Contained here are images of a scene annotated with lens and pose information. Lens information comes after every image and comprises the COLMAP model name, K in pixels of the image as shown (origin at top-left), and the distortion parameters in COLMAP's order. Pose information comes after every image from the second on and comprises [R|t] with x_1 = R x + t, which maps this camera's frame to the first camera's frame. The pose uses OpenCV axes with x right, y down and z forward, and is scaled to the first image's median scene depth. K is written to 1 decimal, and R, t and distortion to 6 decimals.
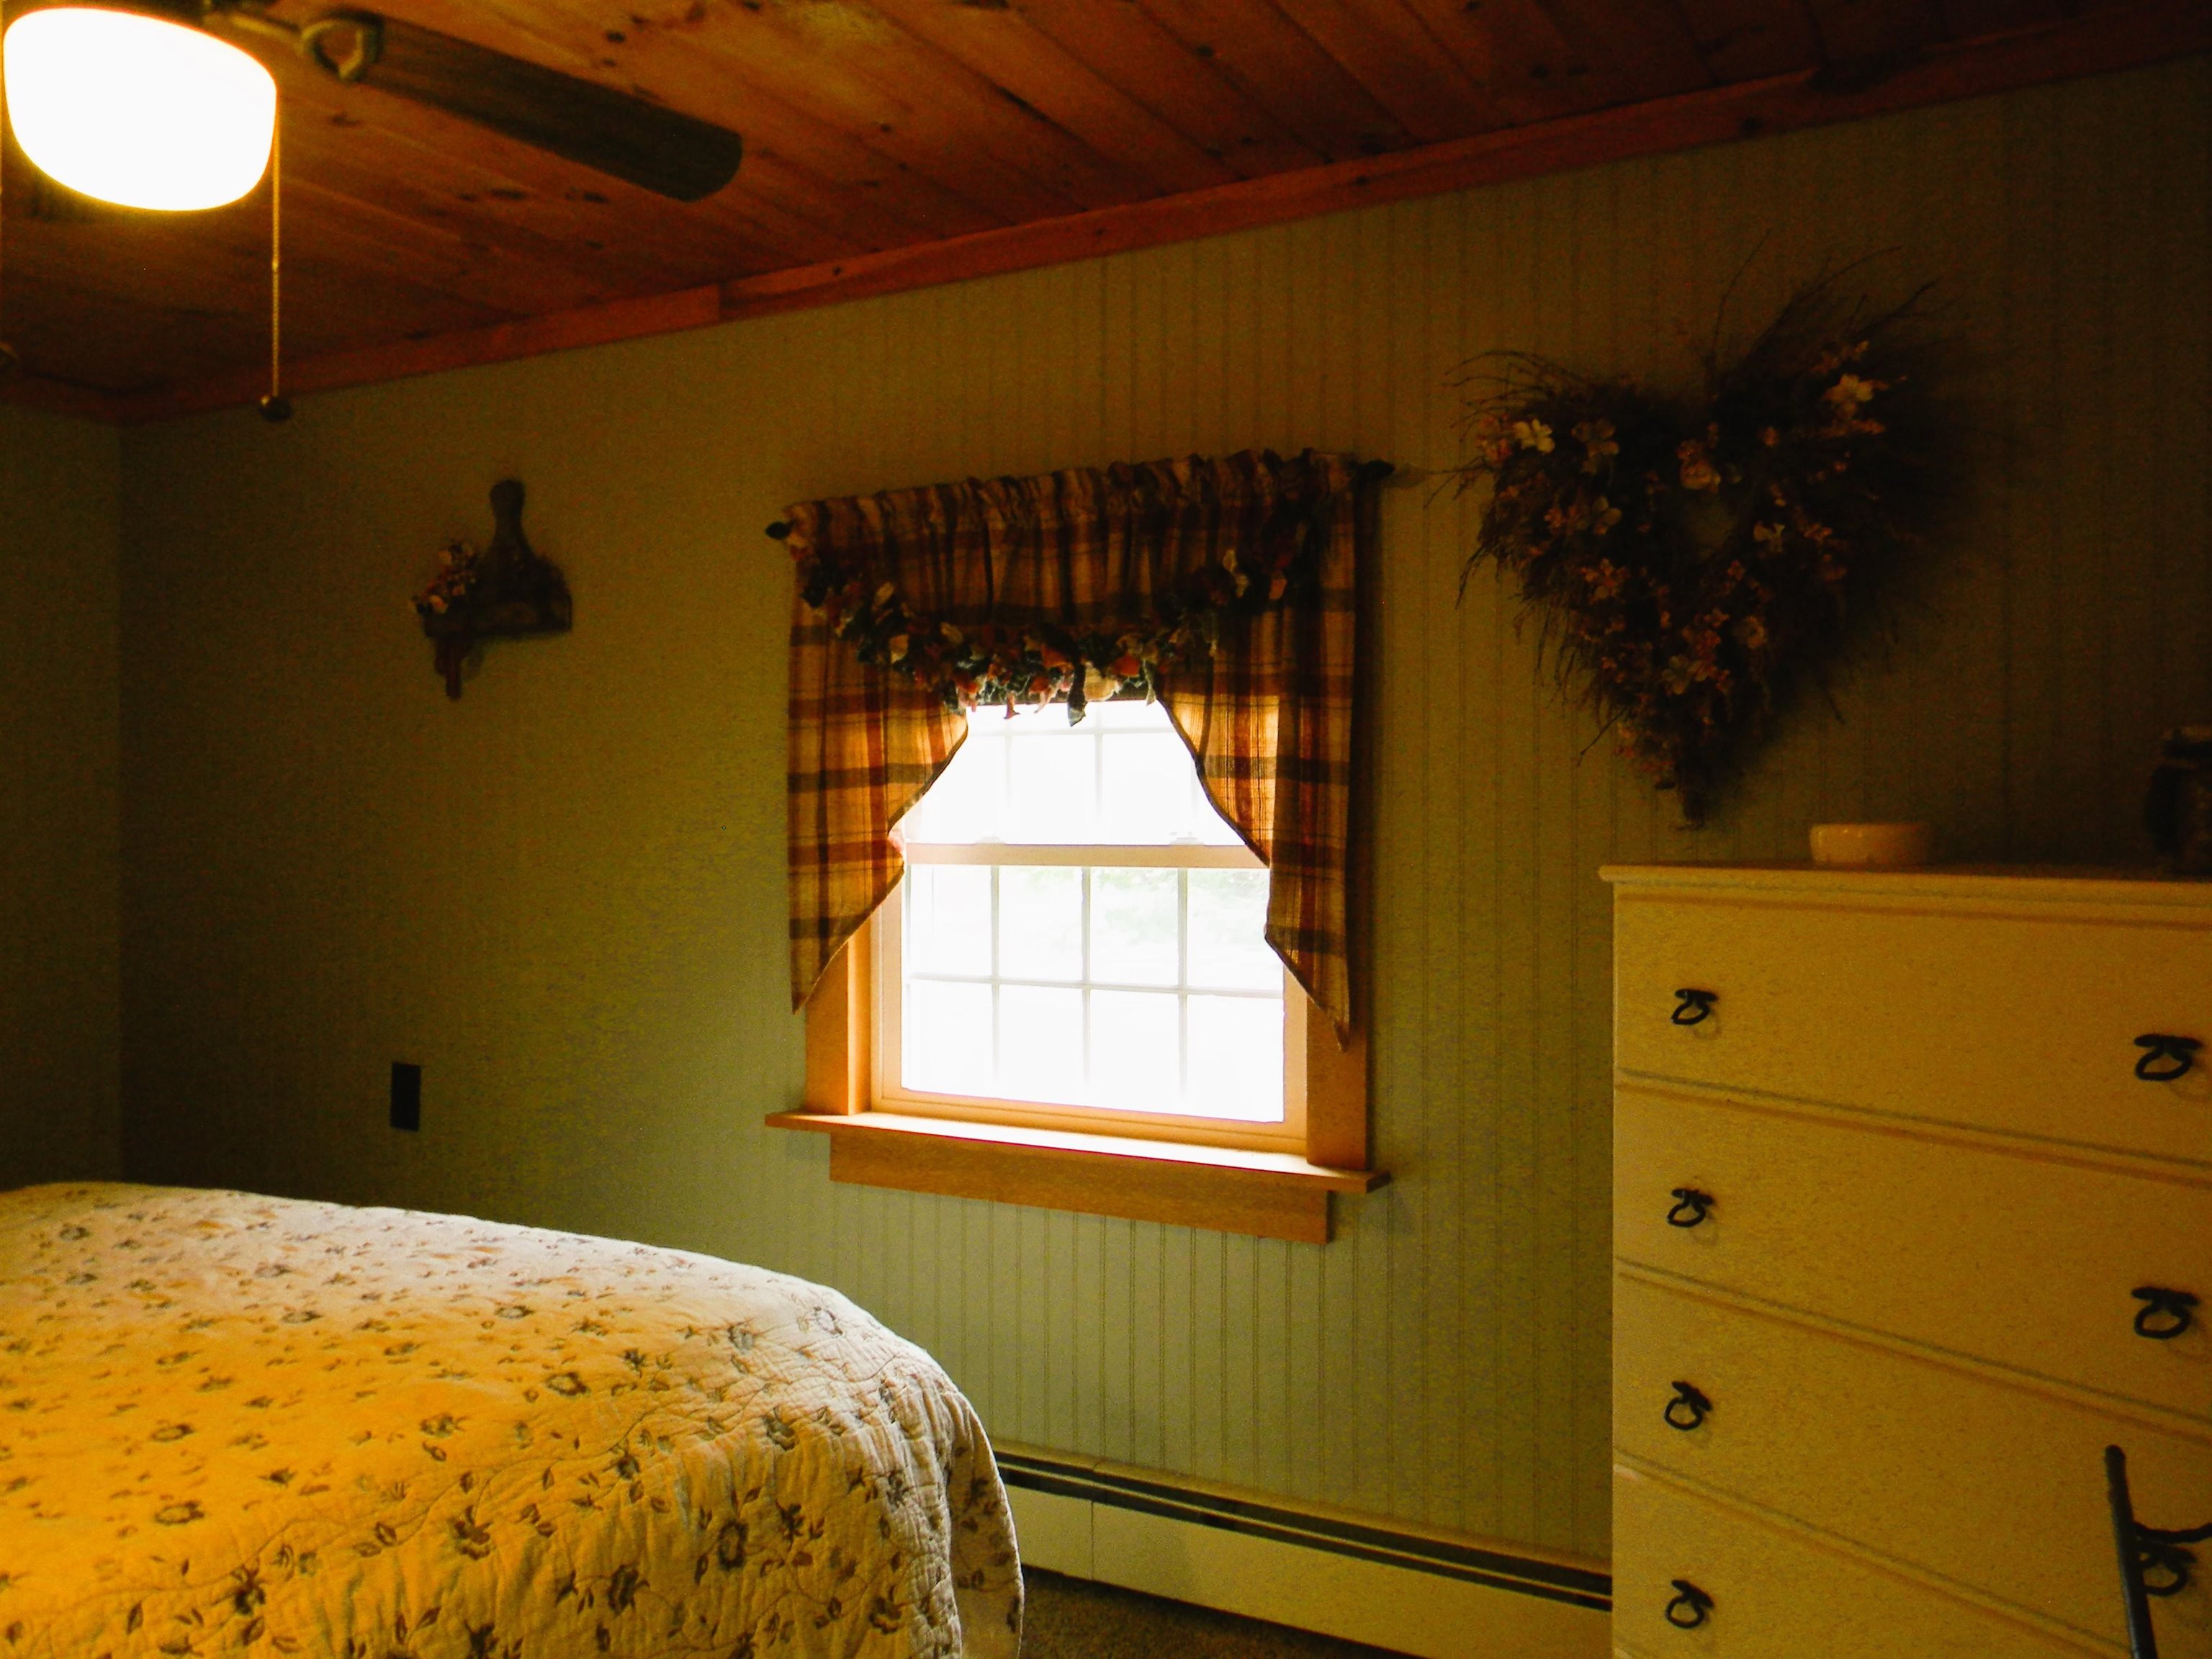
lens RADIAL K [[1848.4, 0, 1081.1], [0, 1848.4, 828.3], [0, 0, 1]] dist [0.017307, -0.016838]
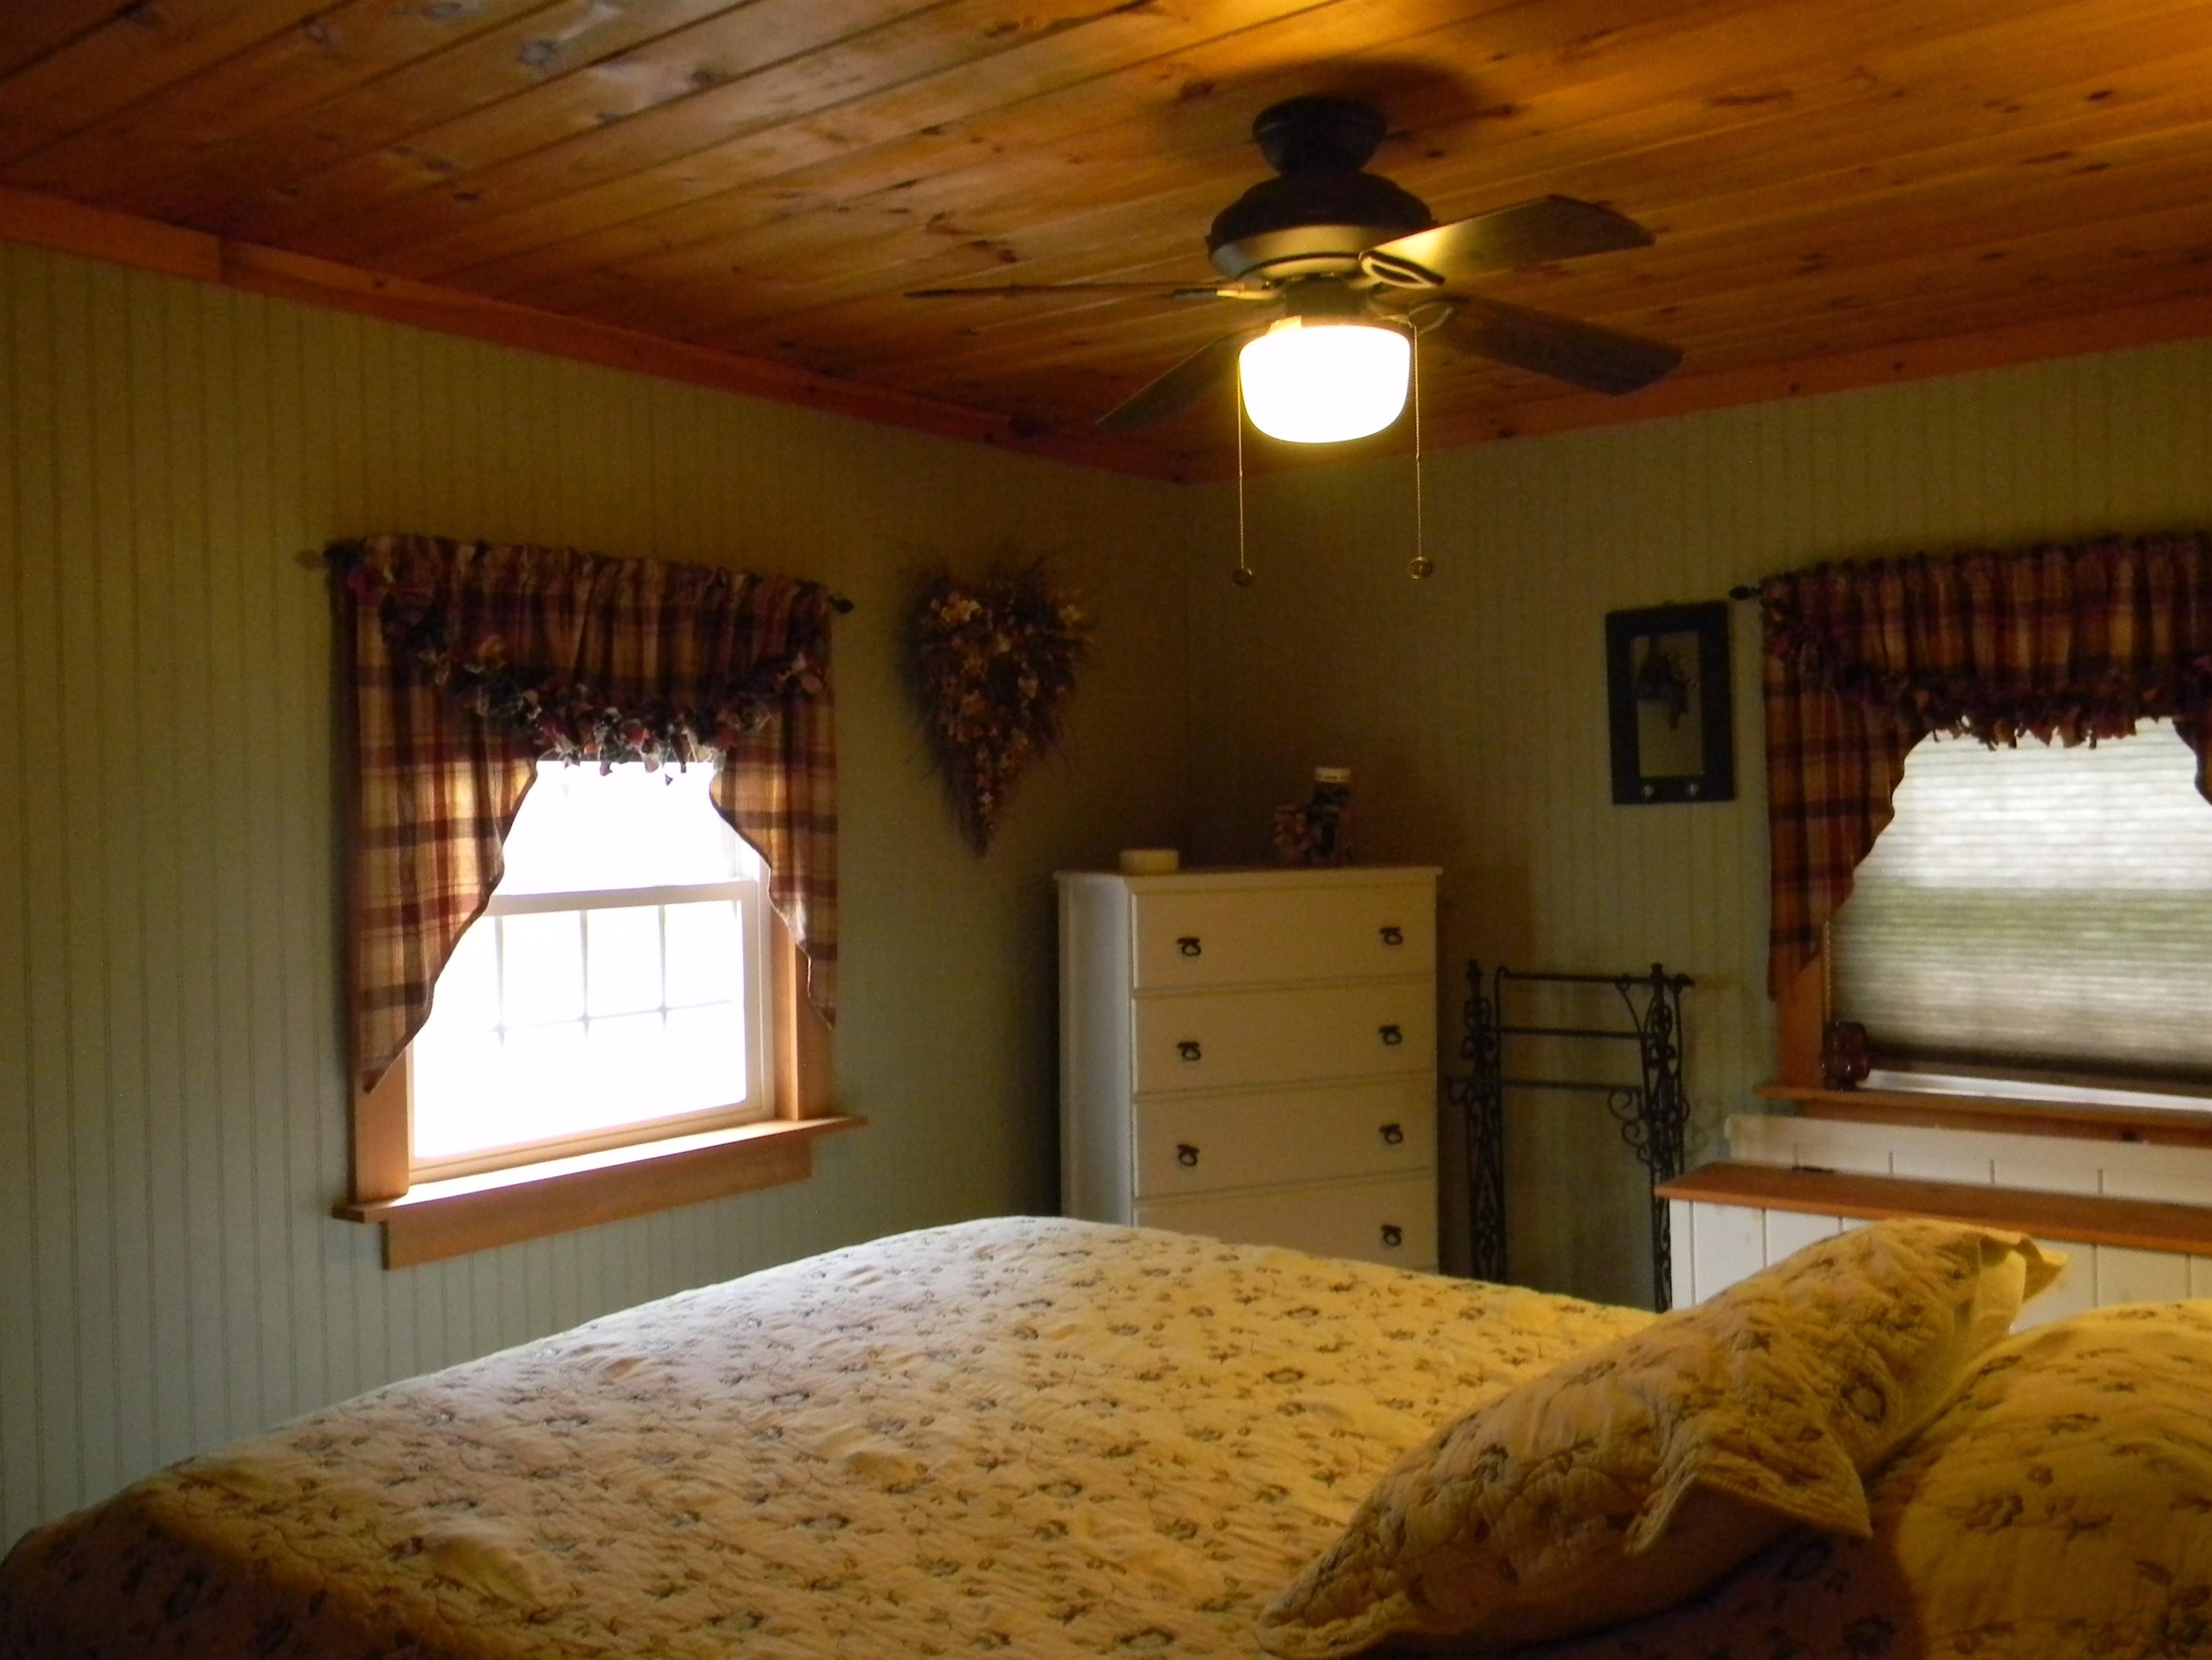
lens RADIAL K [[1900.4, 0, 1071.9], [0, 1900.4, 825.3], [0, 0, 1]] dist [0.020706, -0.014208]
pose [[0.142290, -0.009097, 0.989783, -1.106591], [0.027065, 0.999620, 0.005296, -0.028630], [-0.989455, 0.026035, 0.142482, 0.568777]]
